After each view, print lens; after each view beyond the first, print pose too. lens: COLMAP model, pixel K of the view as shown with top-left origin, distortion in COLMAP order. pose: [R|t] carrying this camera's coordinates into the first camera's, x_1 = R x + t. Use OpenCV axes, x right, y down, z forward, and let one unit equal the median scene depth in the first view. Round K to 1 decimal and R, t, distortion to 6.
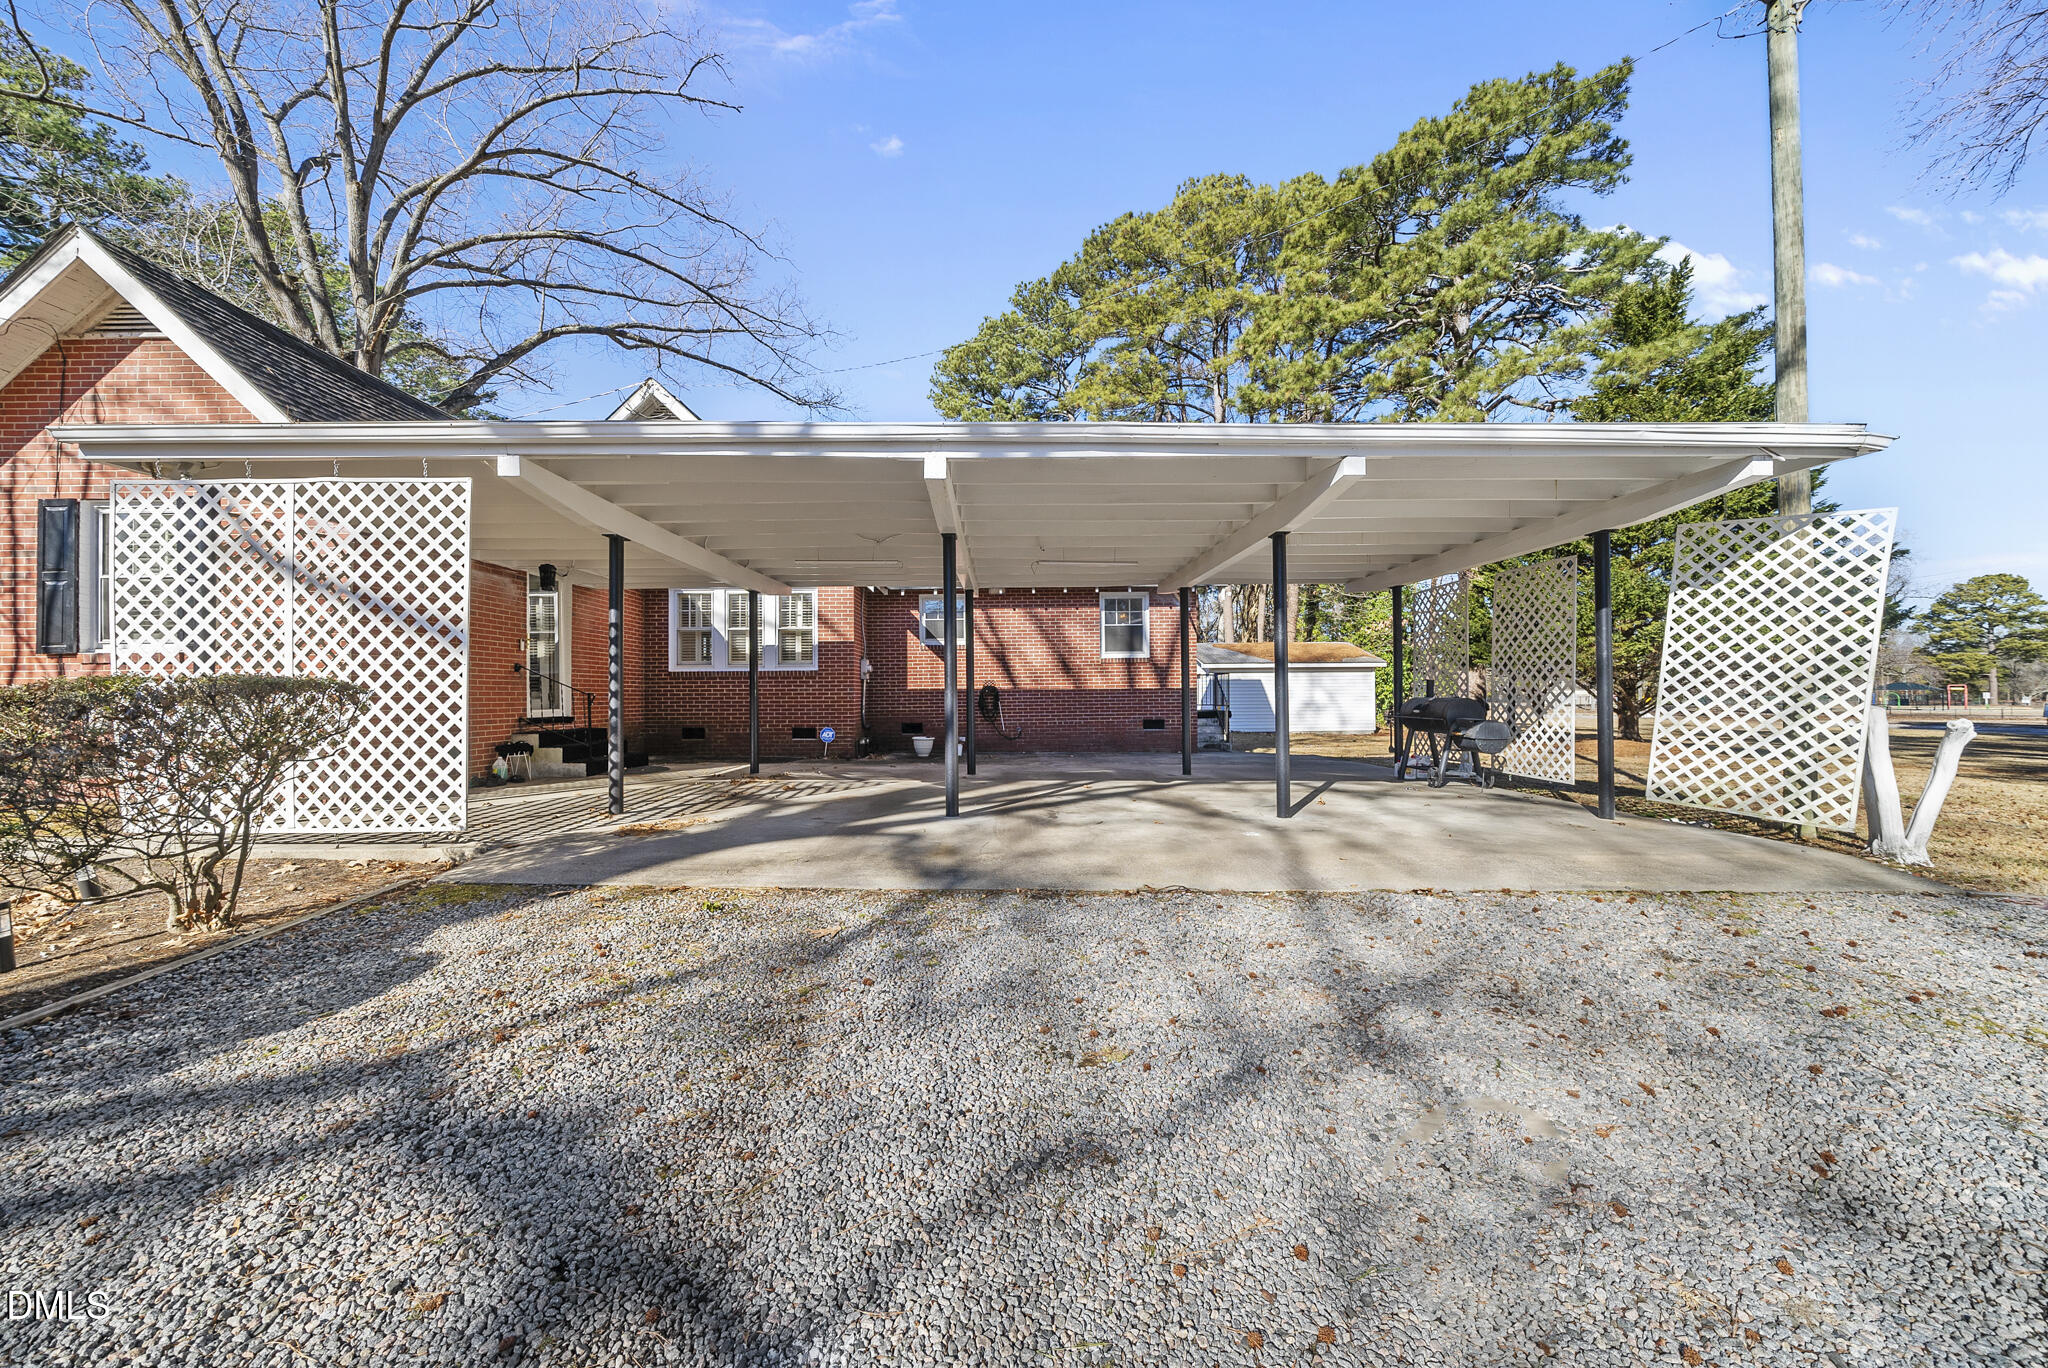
lens RADIAL K [[704.8, 0, 1024.0], [0, 704.8, 684.0], [0, 0, 1]] dist [-0.007497, -0.000141]
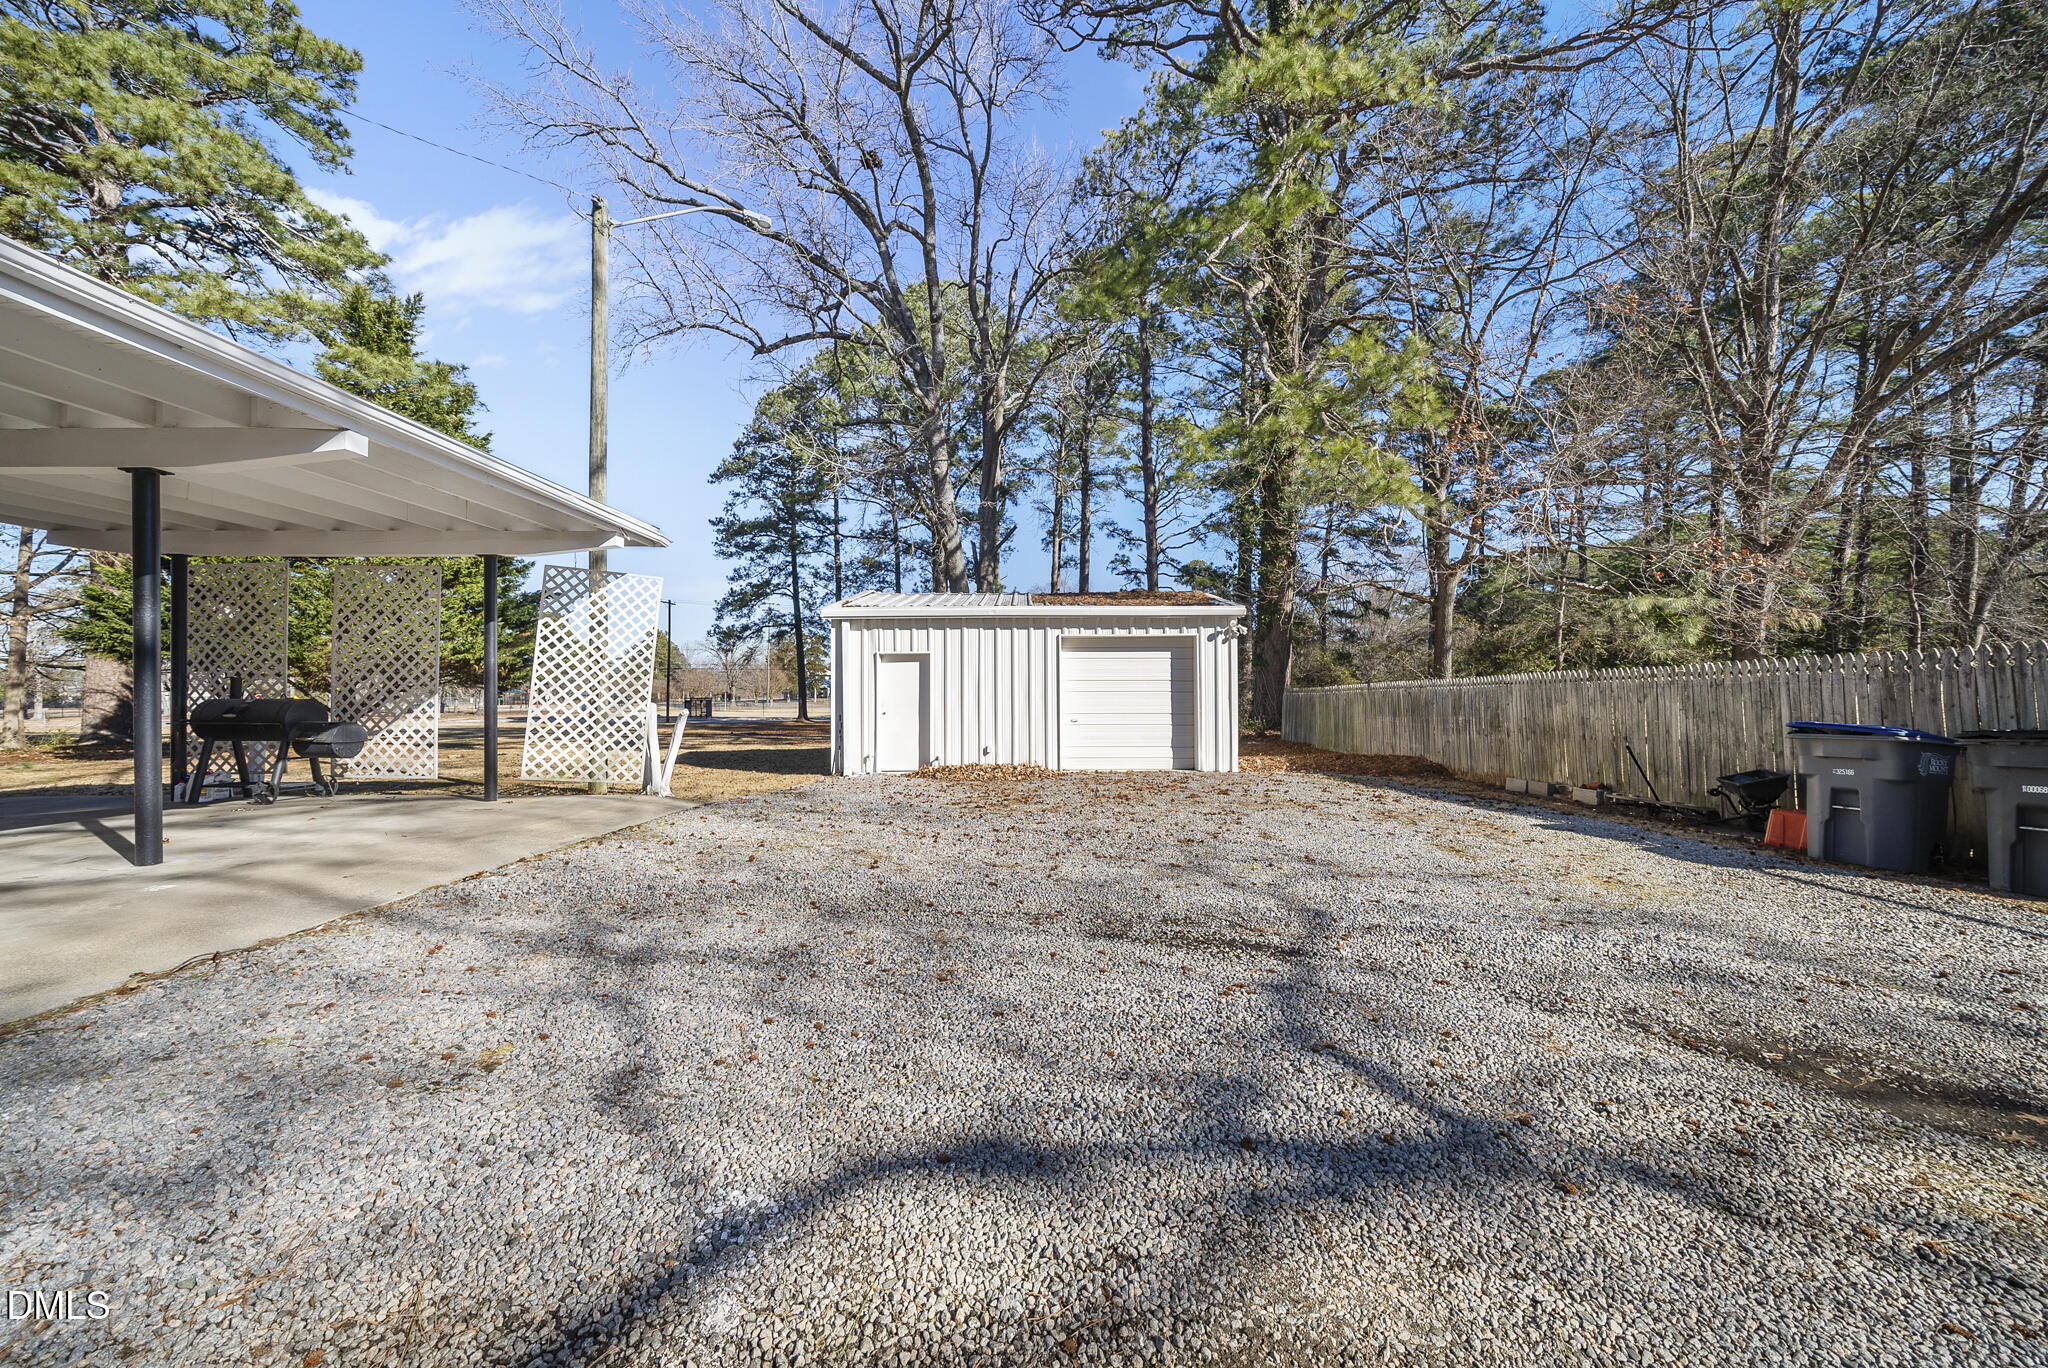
lens RADIAL K [[708.8, 0, 1021.5], [0, 708.8, 690.6], [0, 0, 1]] dist [-0.007754, -0.000238]
pose [[0.018053, 0.007264, 0.999811, -0.162551], [-0.013622, 0.999883, -0.007018, 0.001738], [-0.999744, -0.013493, 0.018150, 0.045481]]
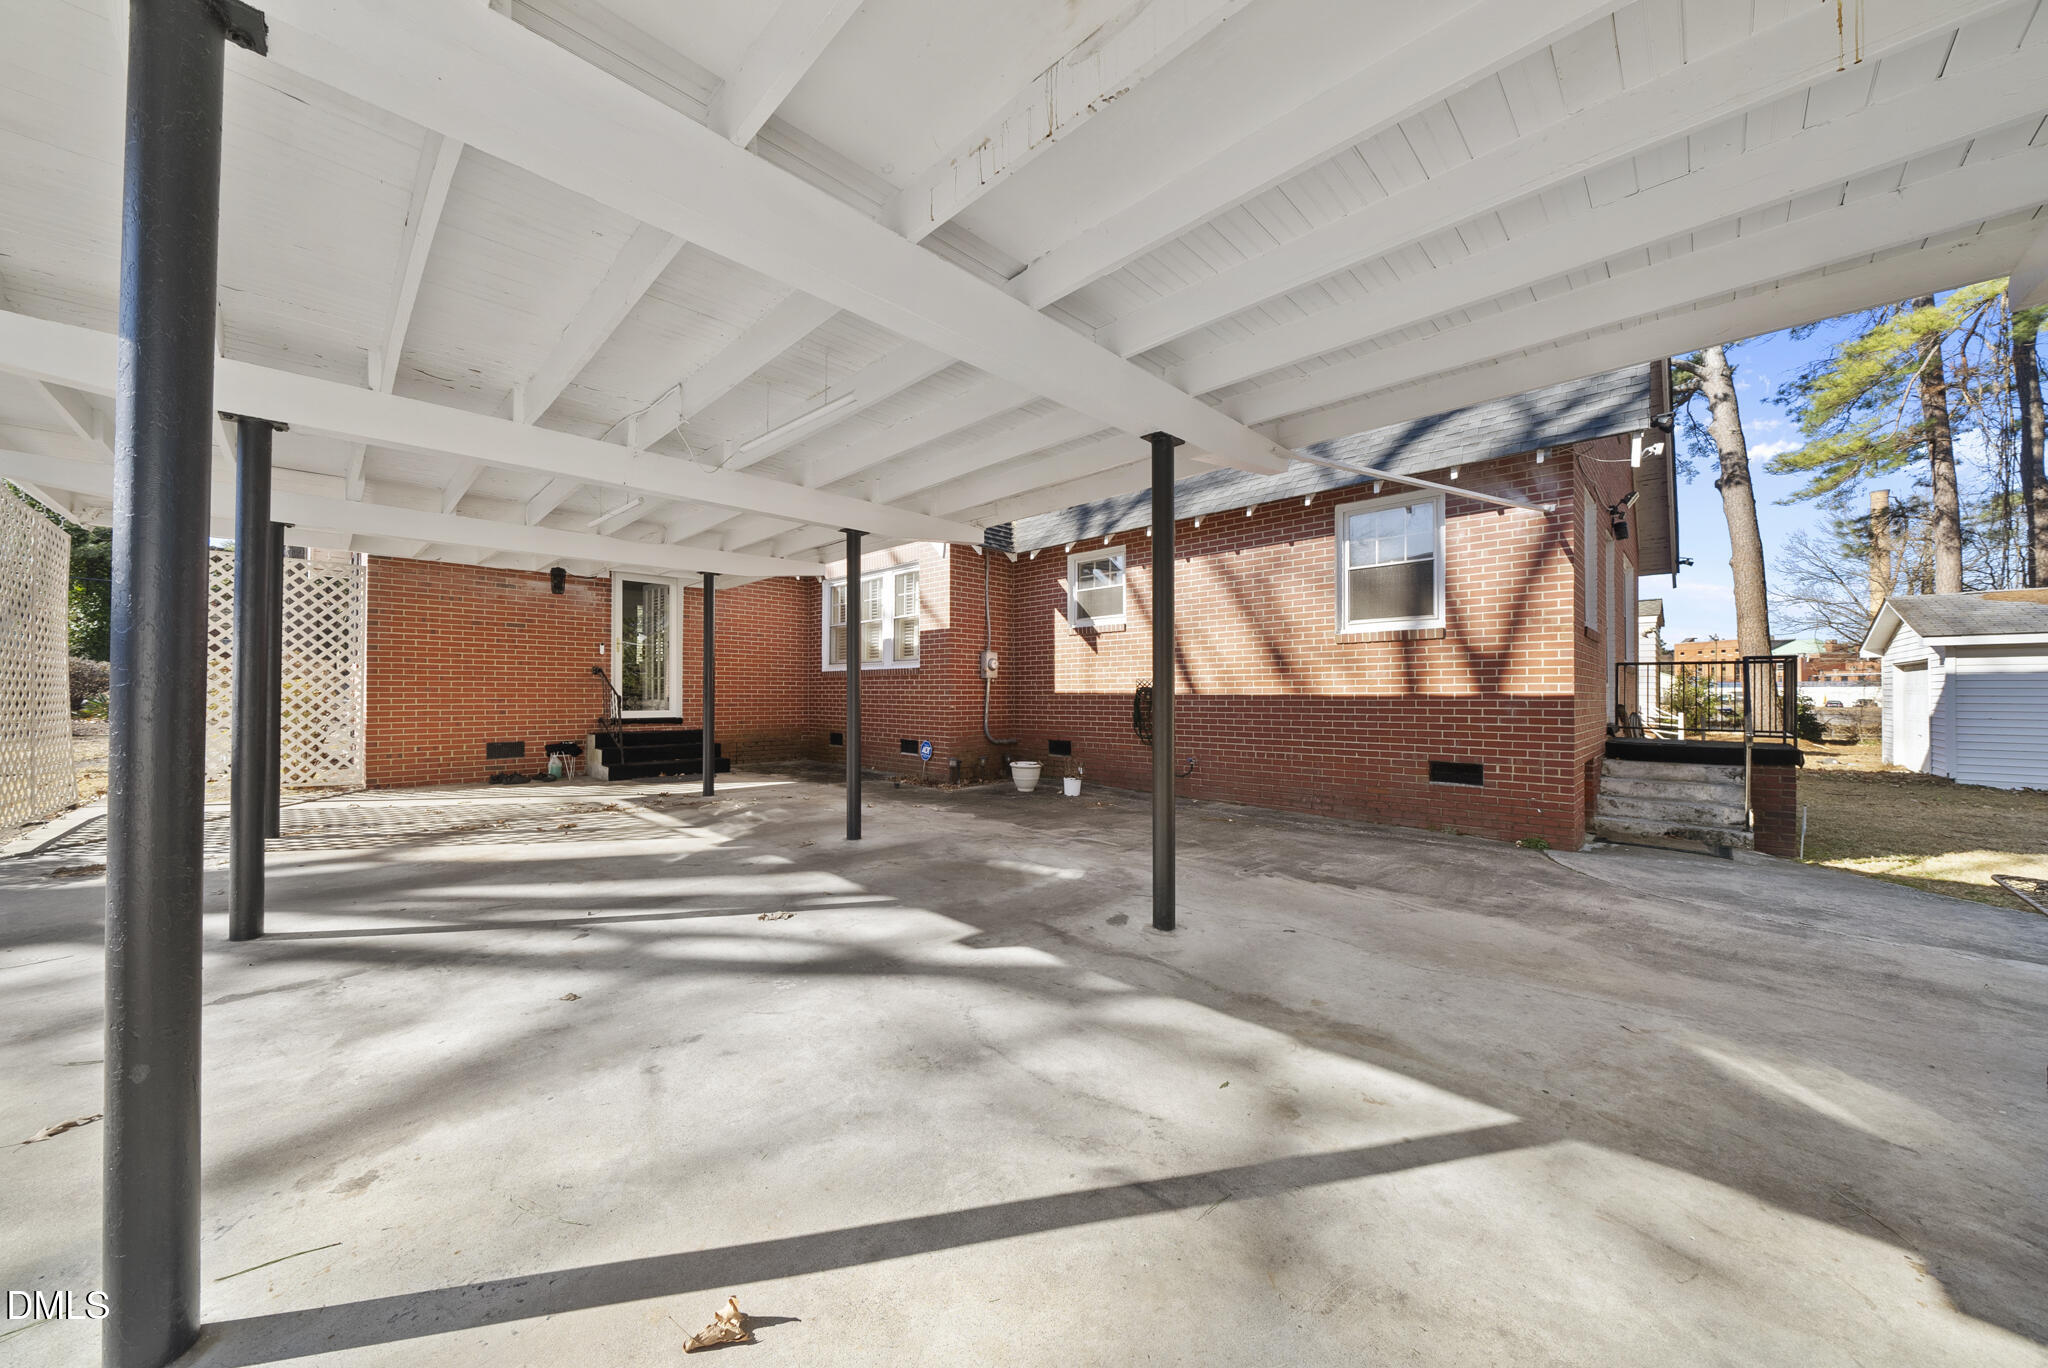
lens RADIAL K [[708.8, 0, 1021.5], [0, 708.8, 690.6], [0, 0, 1]] dist [-0.007754, -0.000238]
pose [[0.691851, 0.005827, -0.722017, 0.351218], [0.002449, 0.999943, 0.010417, -0.002109], [0.722037, -0.008975, 0.691797, 0.527538]]
